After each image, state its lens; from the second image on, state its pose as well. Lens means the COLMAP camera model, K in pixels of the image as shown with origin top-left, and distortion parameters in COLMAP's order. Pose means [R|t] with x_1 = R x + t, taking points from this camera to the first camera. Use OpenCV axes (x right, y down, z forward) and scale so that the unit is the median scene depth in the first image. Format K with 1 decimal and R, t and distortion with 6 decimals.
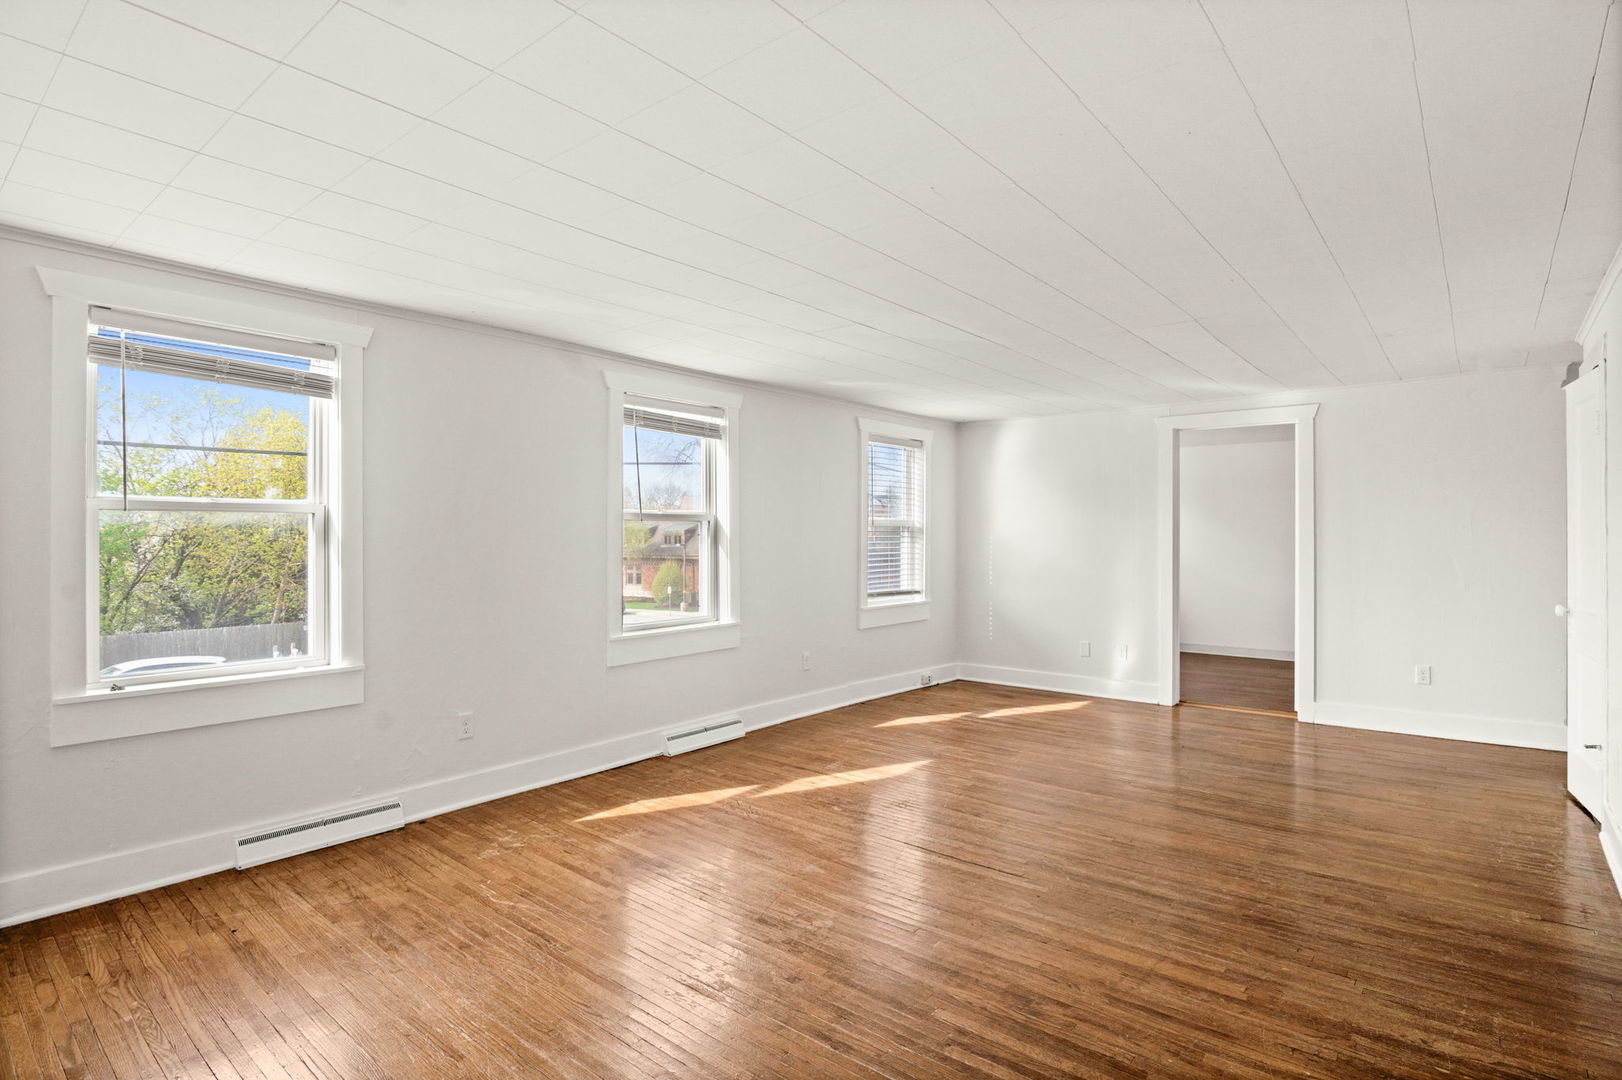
lens RADIAL K [[817.0, 0, 813.5], [0, 817.0, 538.3], [0, 0, 1]] dist [-0.022689, 0.002274]
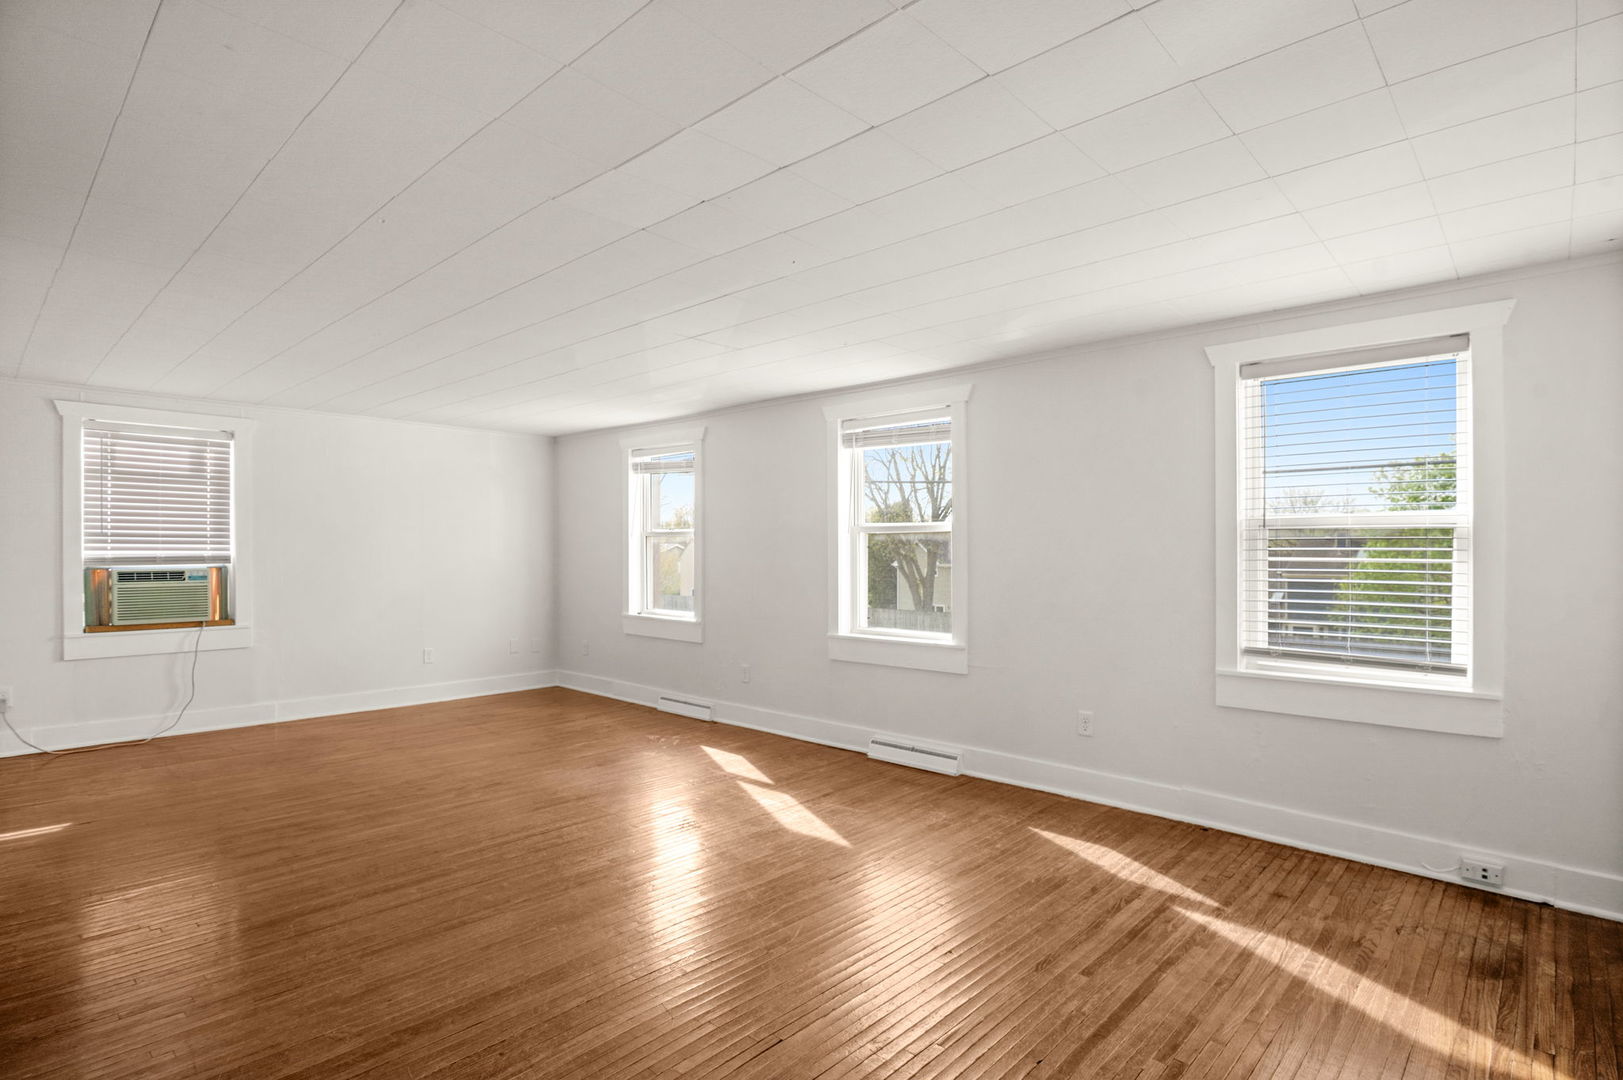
lens RADIAL K [[817.5, 0, 816.4], [0, 817.5, 547.1], [0, 0, 1]] dist [-0.022689, 0.002274]
pose [[-0.052403, -0.000239, -0.998626, 1.059434], [-0.003328, 0.999994, -0.000065, -0.001319], [0.998621, 0.003320, -0.052403, 1.200523]]
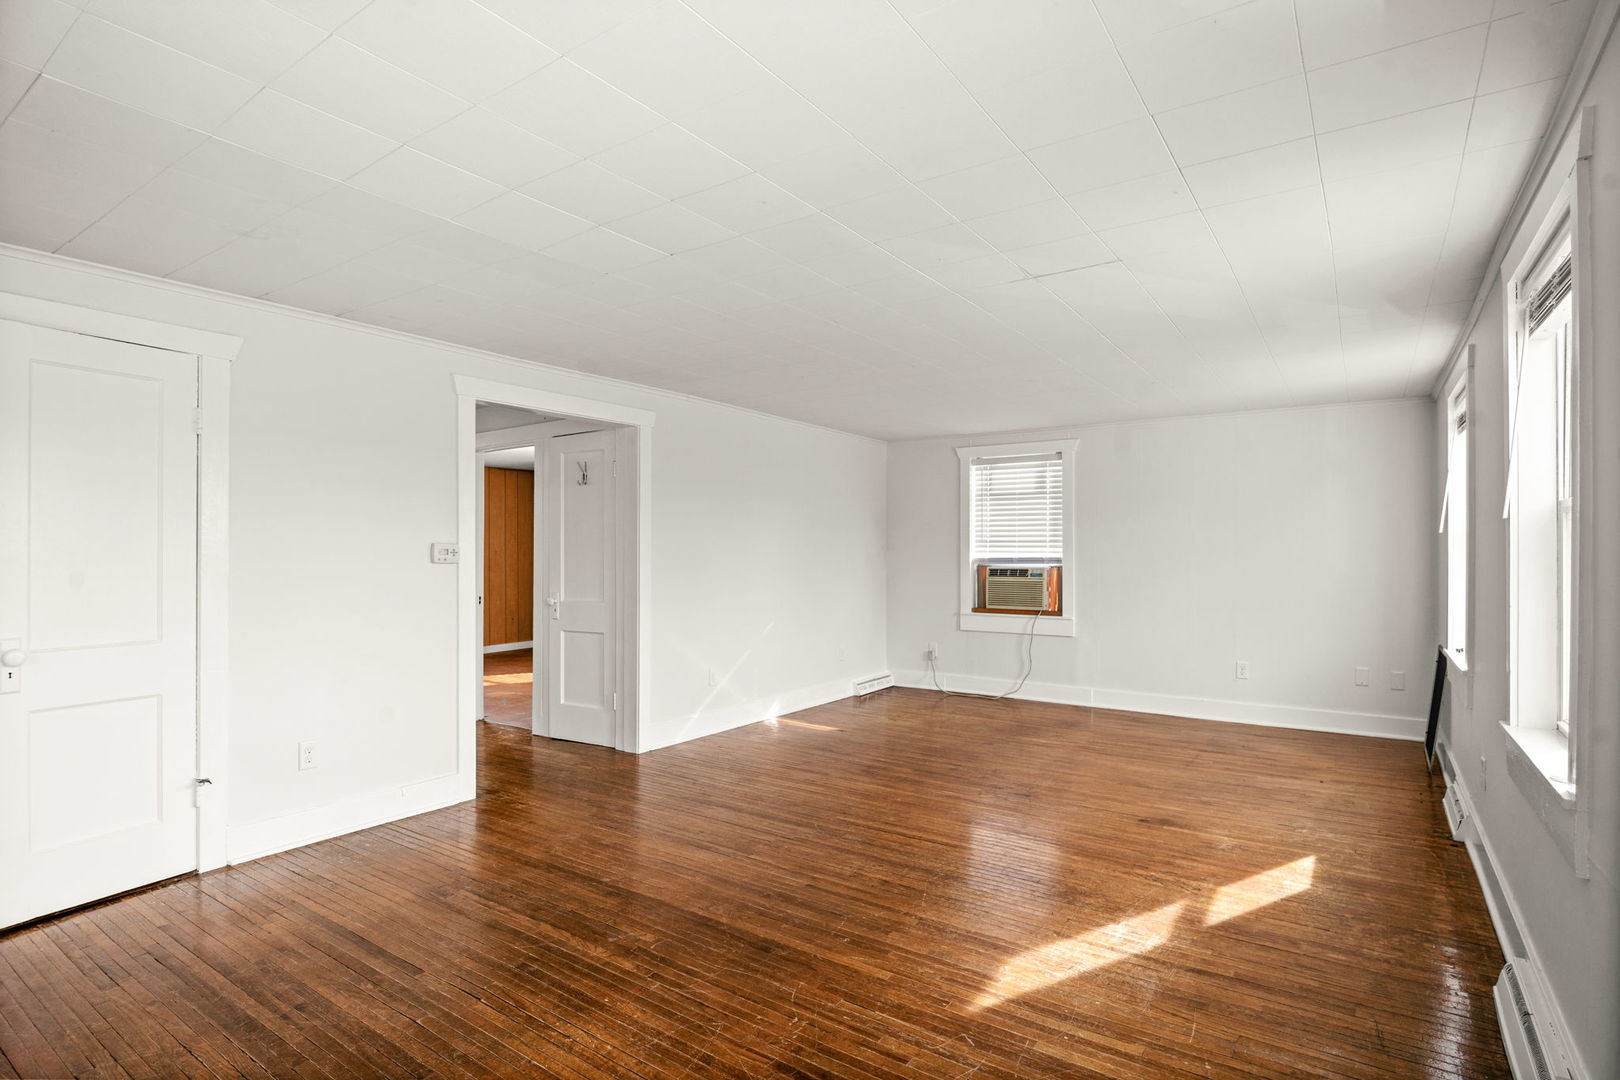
lens RADIAL K [[816.0, 0, 815.6], [0, 816.0, 550.5], [0, 0, 1]] dist [-0.022689, 0.002274]
pose [[-0.996016, -0.000849, -0.089175, 0.333407], [-0.001099, 0.999996, 0.002758, -0.001439], [0.089172, 0.002845, -0.996012, 1.753574]]
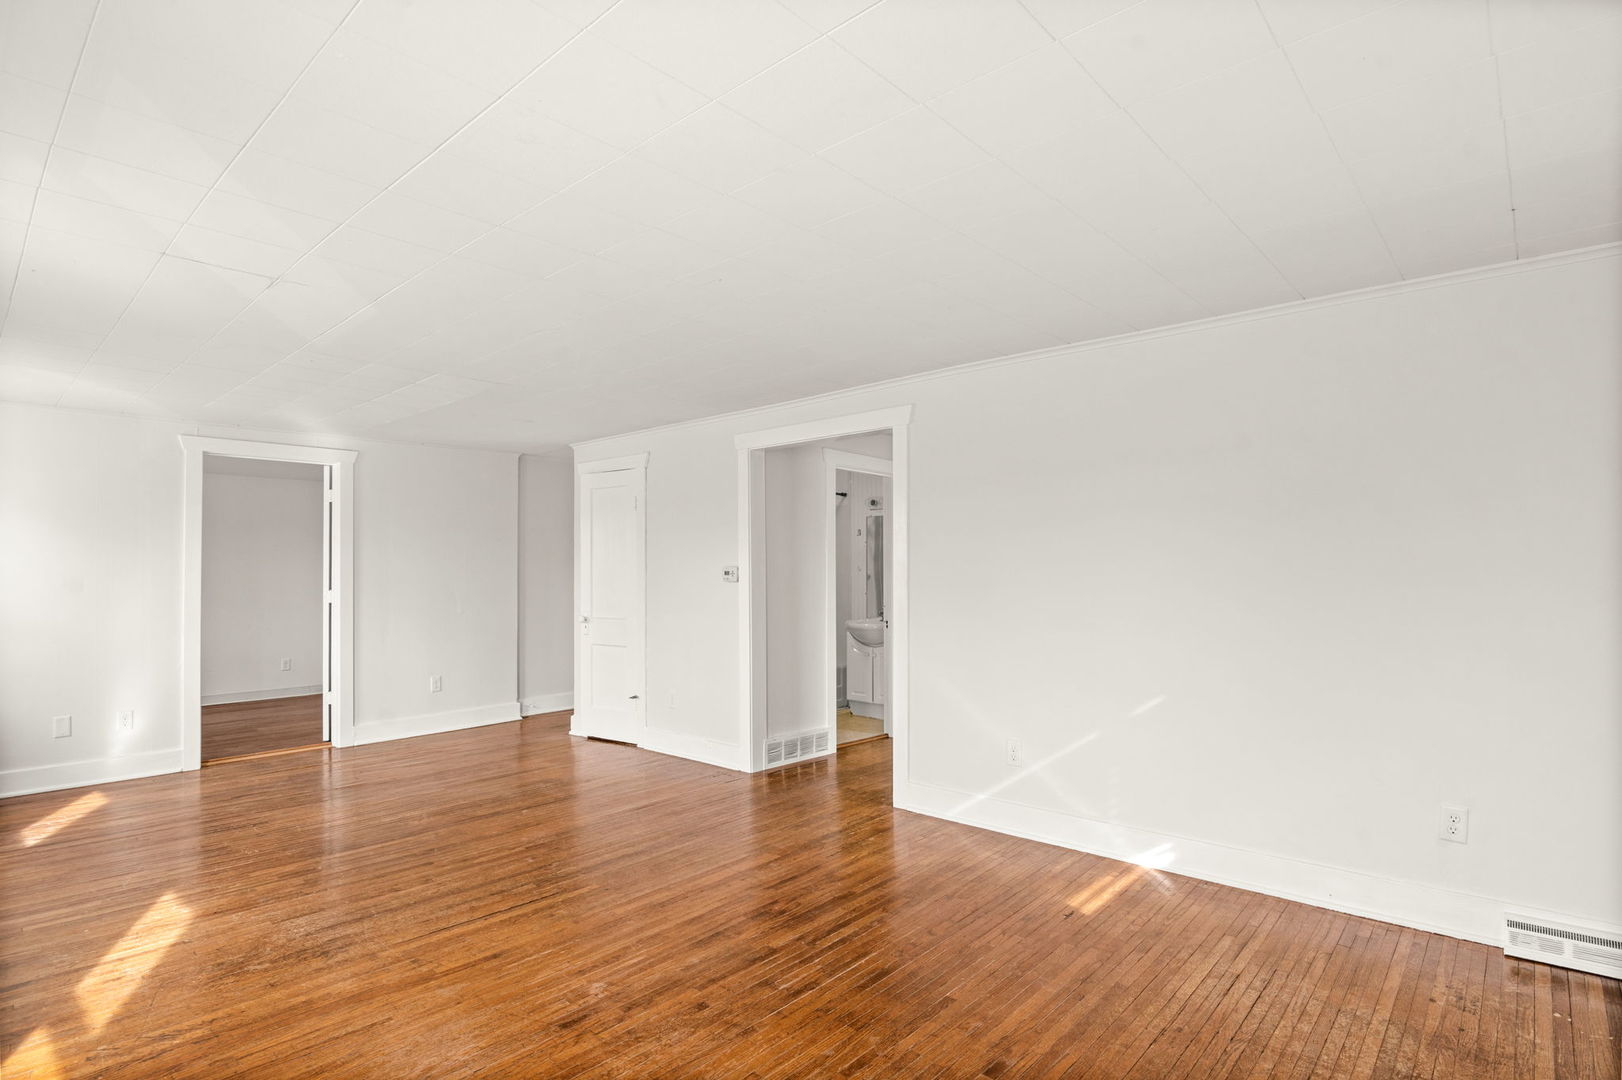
lens RADIAL K [[817.0, 0, 813.5], [0, 817.0, 544.5], [0, 0, 1]] dist [-0.022689, 0.002274]
pose [[0.048216, 0.029619, 0.998398, -0.631891], [0.012106, 0.999469, -0.030235, 0.000633], [-0.998764, 0.013545, 0.047832, 0.487623]]
